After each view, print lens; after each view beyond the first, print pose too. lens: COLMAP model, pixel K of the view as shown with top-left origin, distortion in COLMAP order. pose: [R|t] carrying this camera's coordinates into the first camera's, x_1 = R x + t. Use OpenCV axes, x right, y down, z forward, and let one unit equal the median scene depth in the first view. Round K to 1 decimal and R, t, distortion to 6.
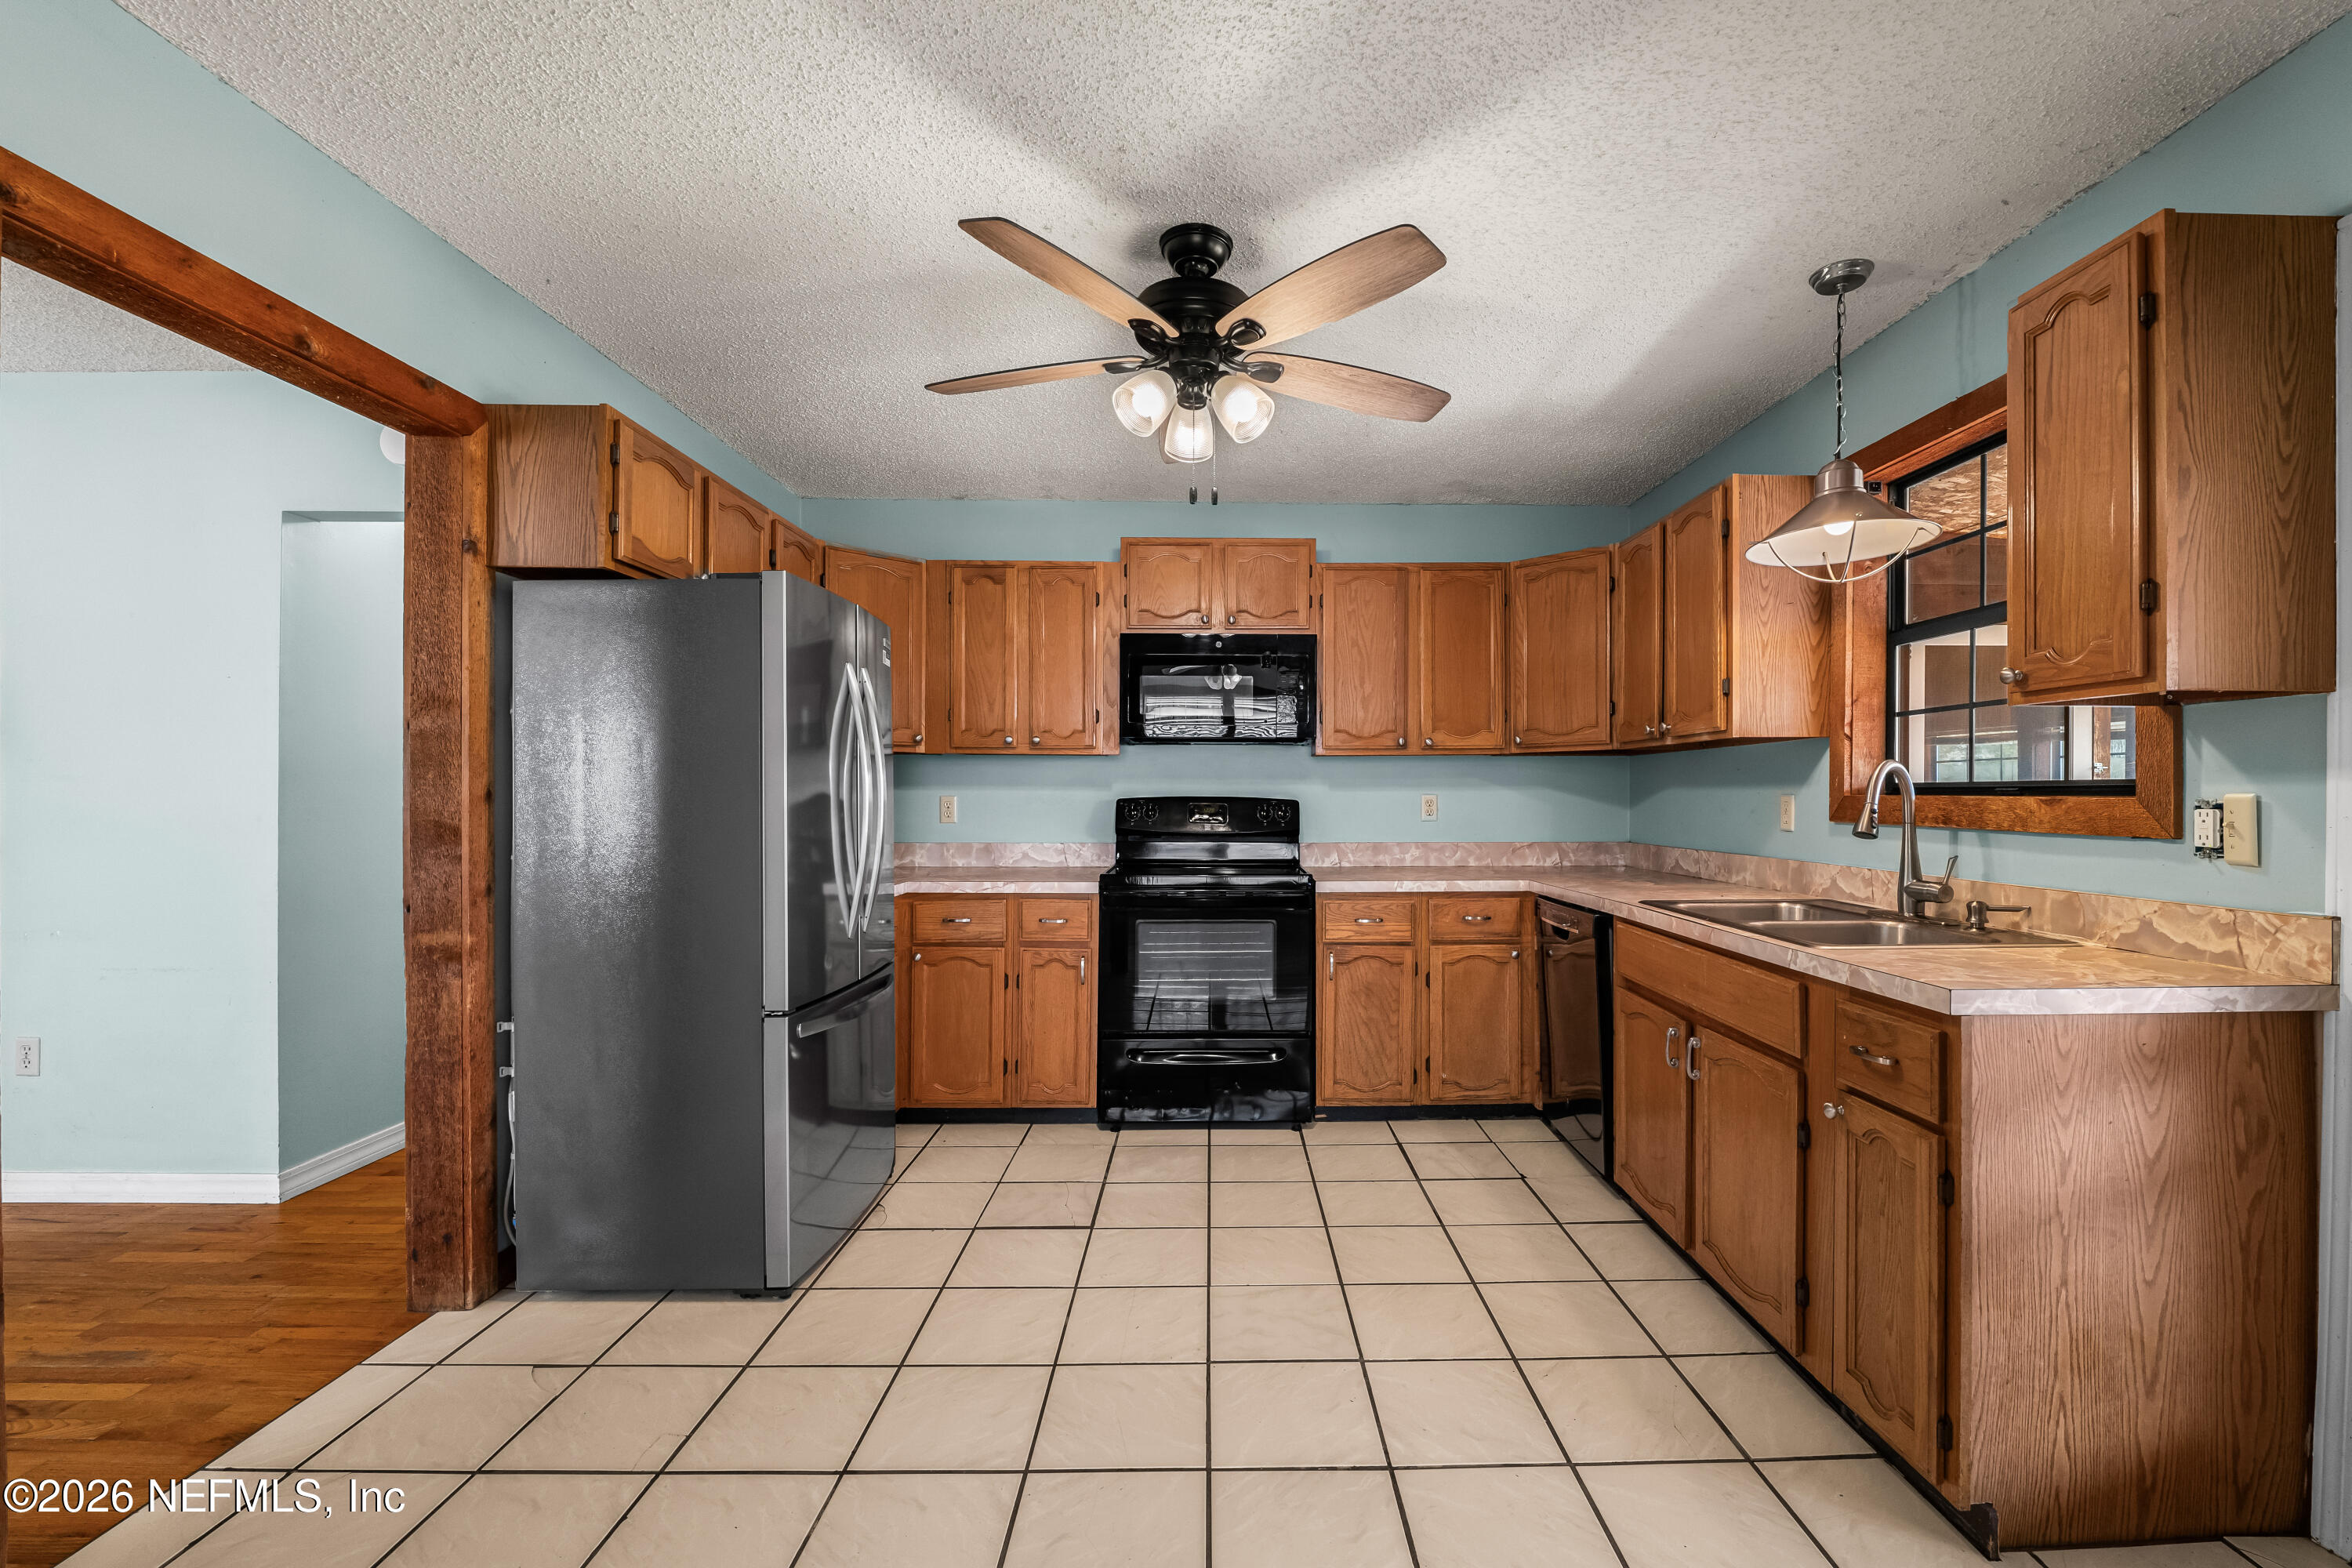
lens RADIAL K [[969.5, 0, 1235.0], [0, 969.5, 797.3], [0, 0, 1]] dist [-0.012968, 0.000071]
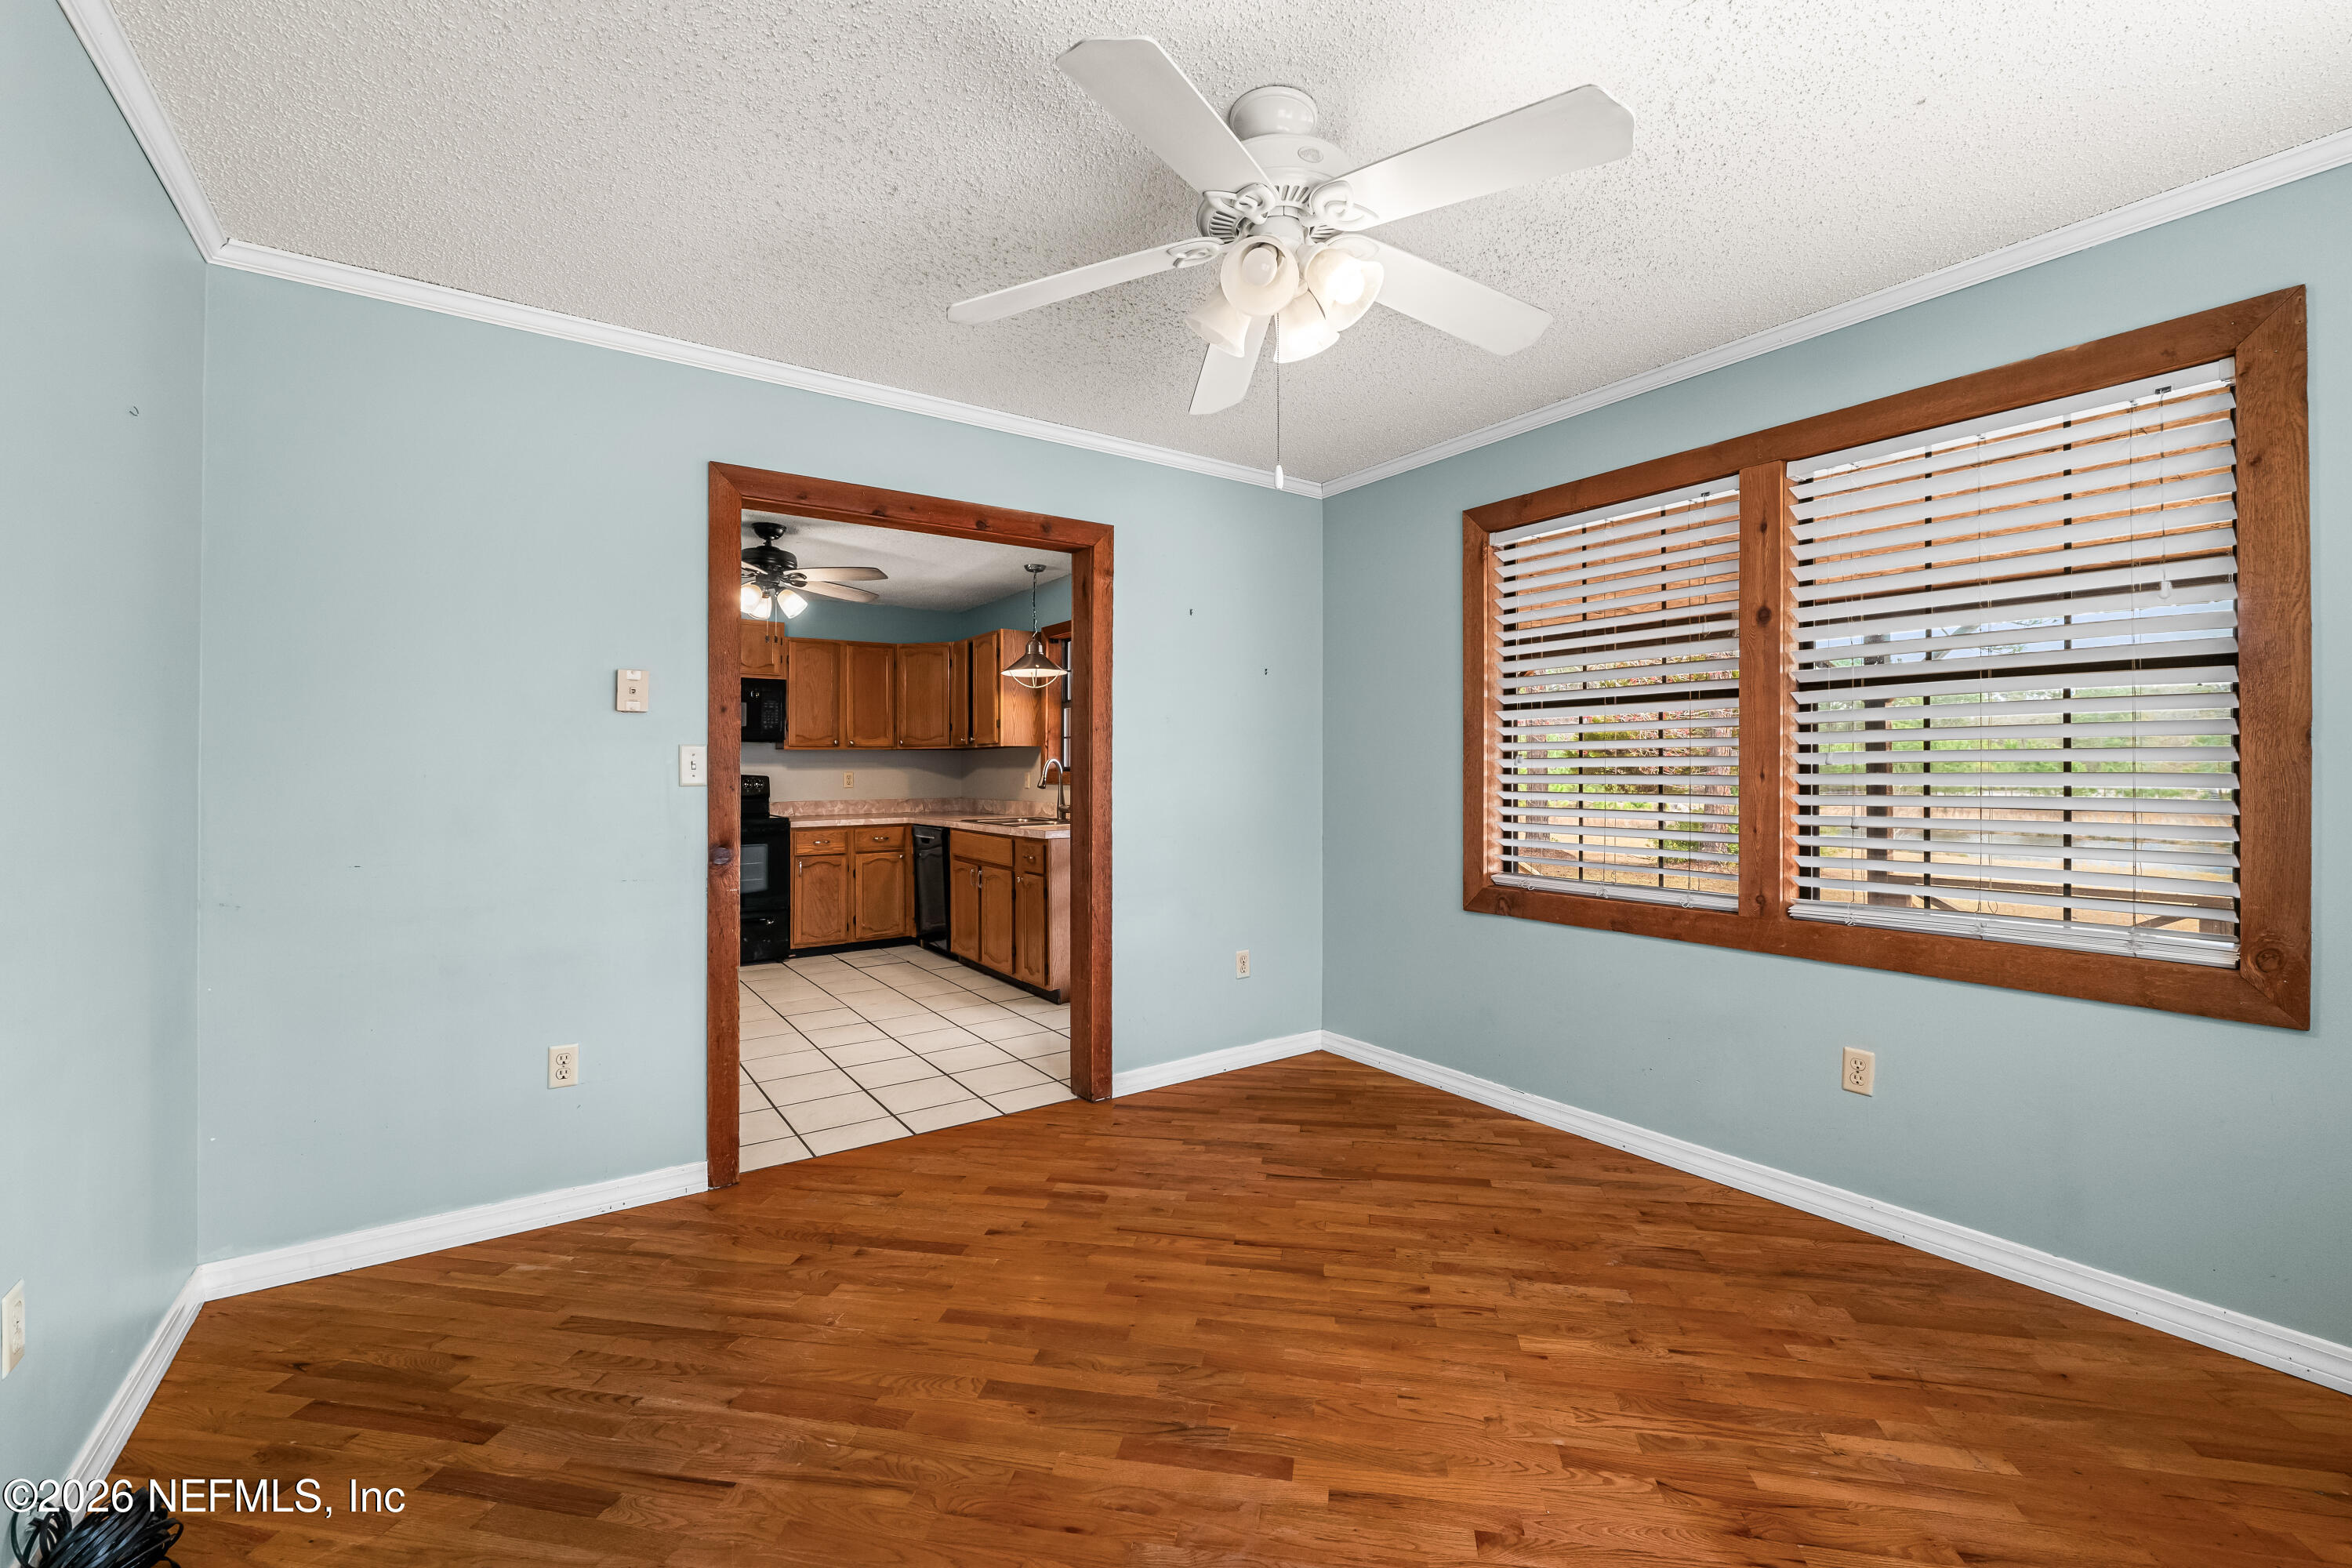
lens RADIAL K [[969.5, 0, 1172.0], [0, 969.5, 765.9], [0, 0, 1]] dist [-0.012968, 0.000071]
pose [[0.834235, -0.000186, 0.551409, -0.310143], [0.005273, 0.999957, -0.007640, 0.002326], [-0.551384, 0.009281, 0.834200, -0.862412]]
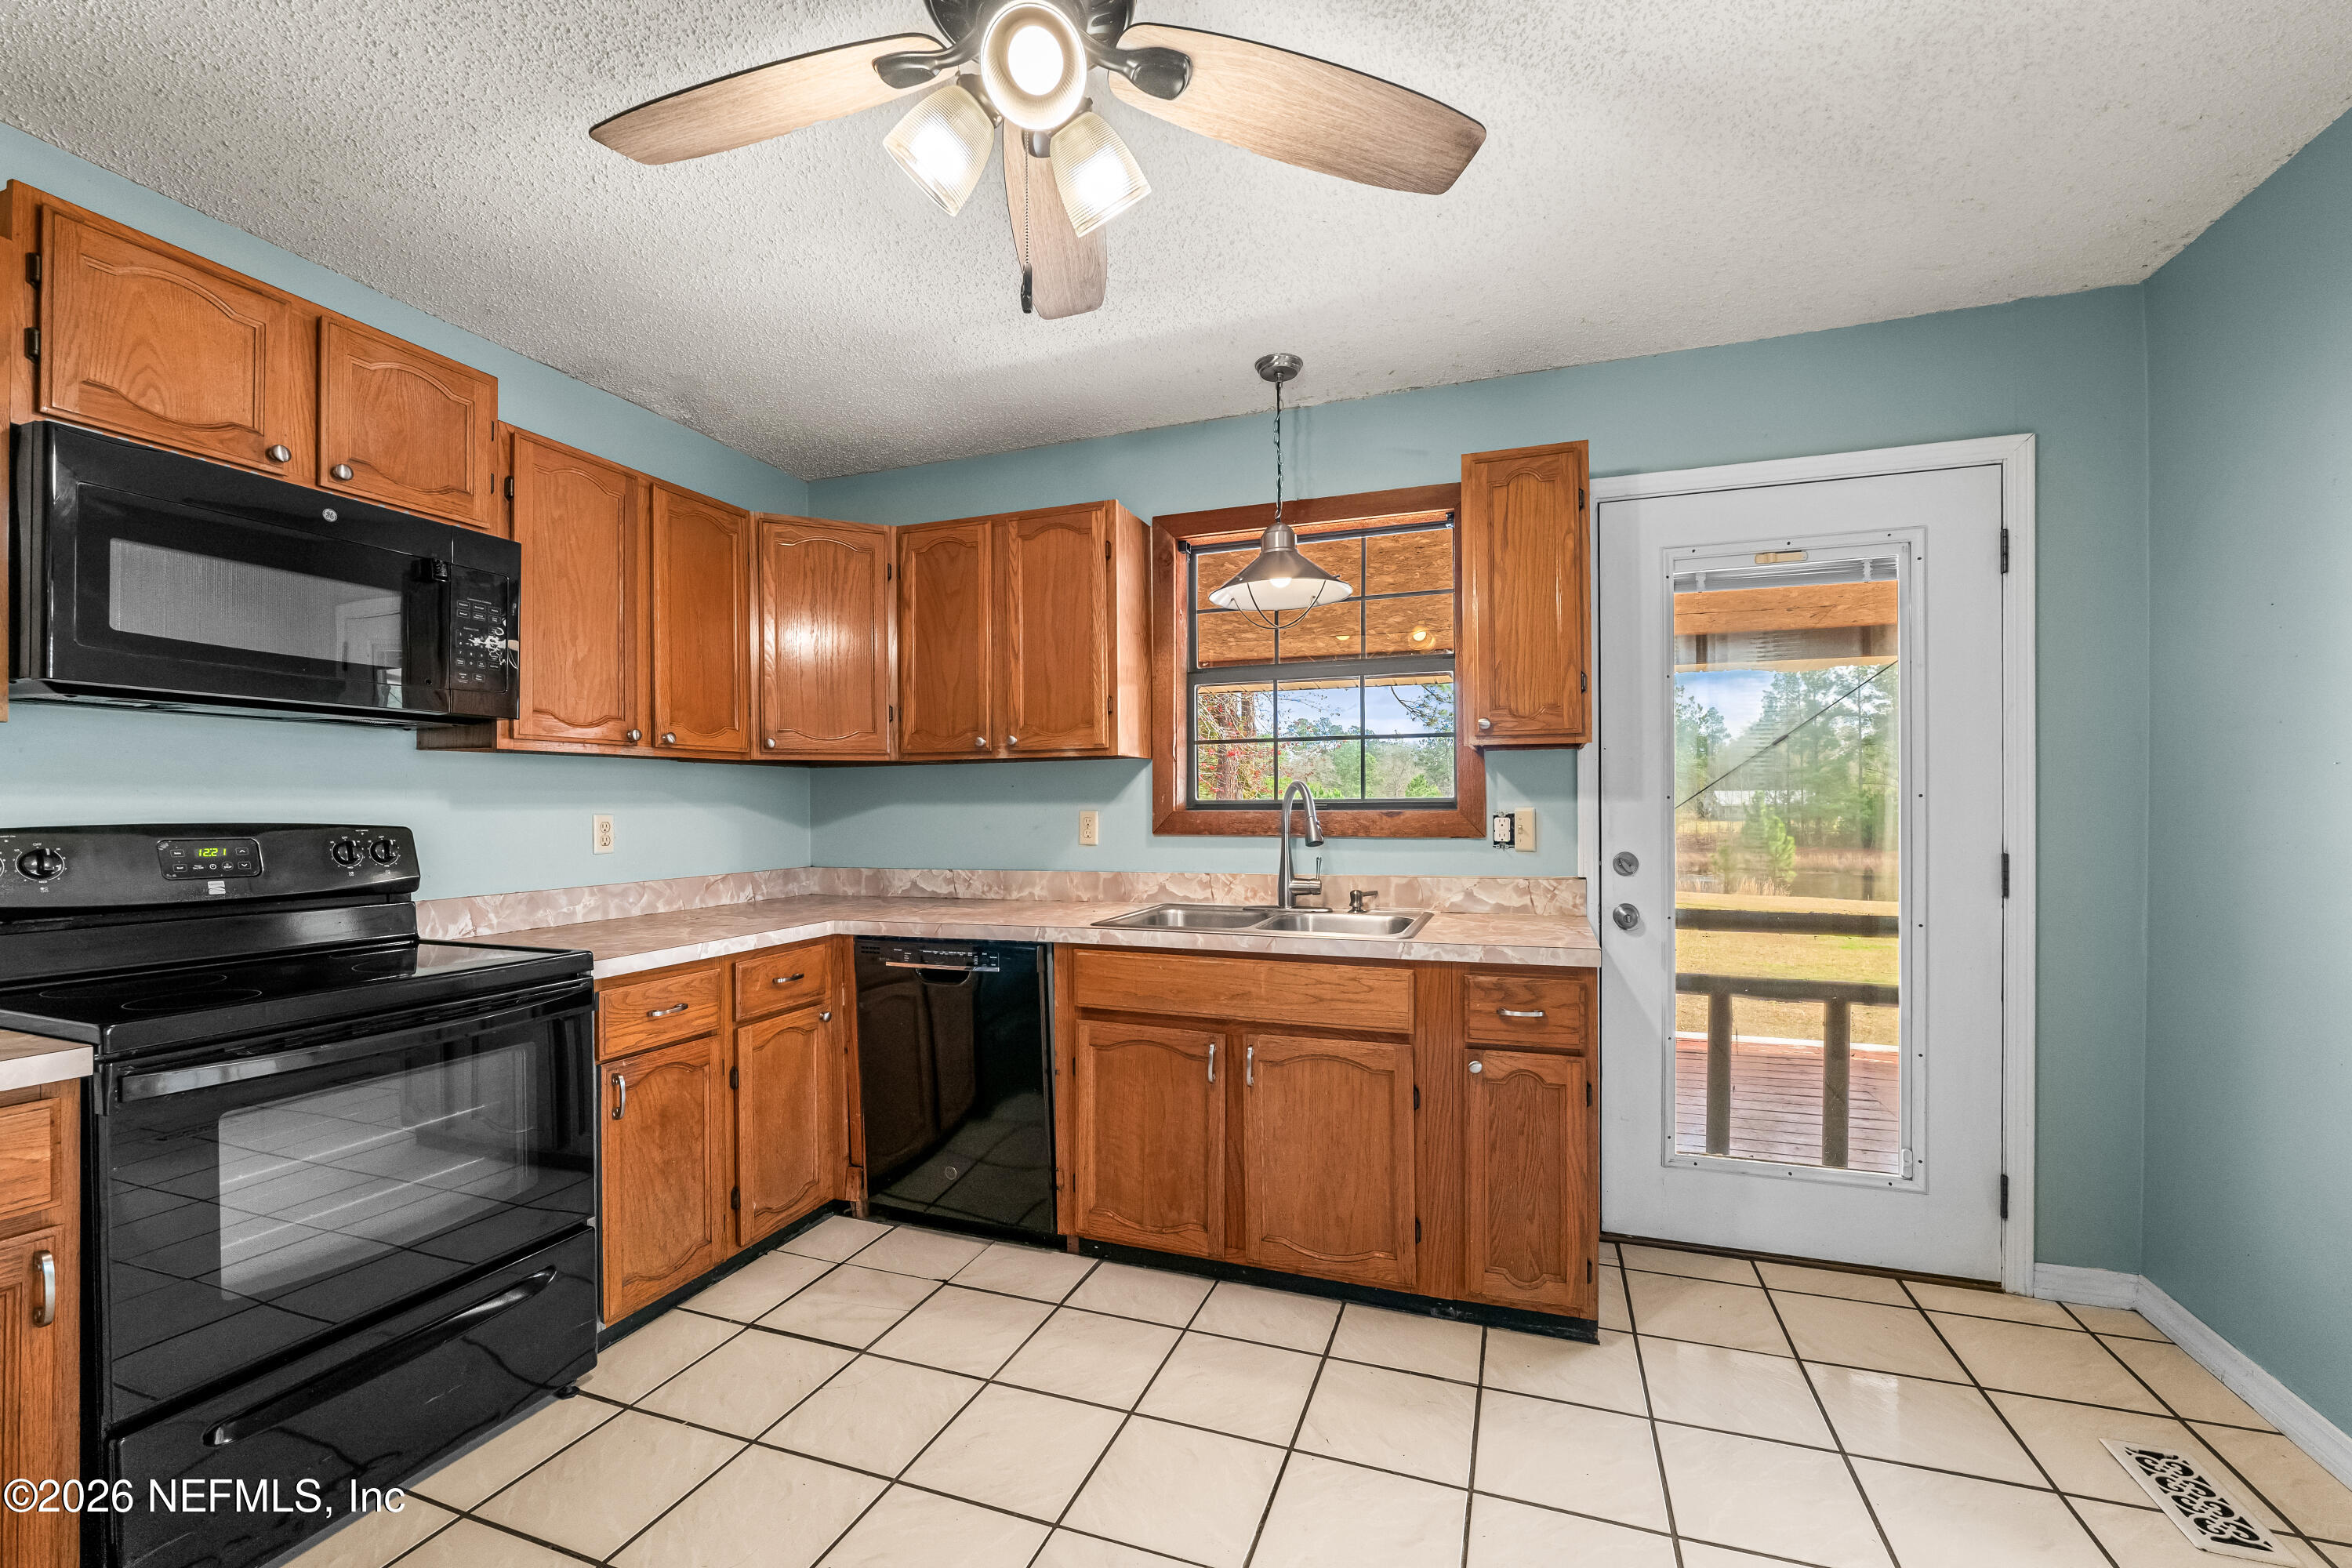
lens RADIAL K [[969.5, 0, 1172.1], [0, 969.5, 805.4], [0, 0, 1]] dist [-0.012968, 0.000071]
pose [[0.371733, -0.001782, 0.928338, -0.333947], [0.009645, 0.999952, -0.001943, -0.004694], [-0.928290, 0.009676, 0.371732, 0.446662]]
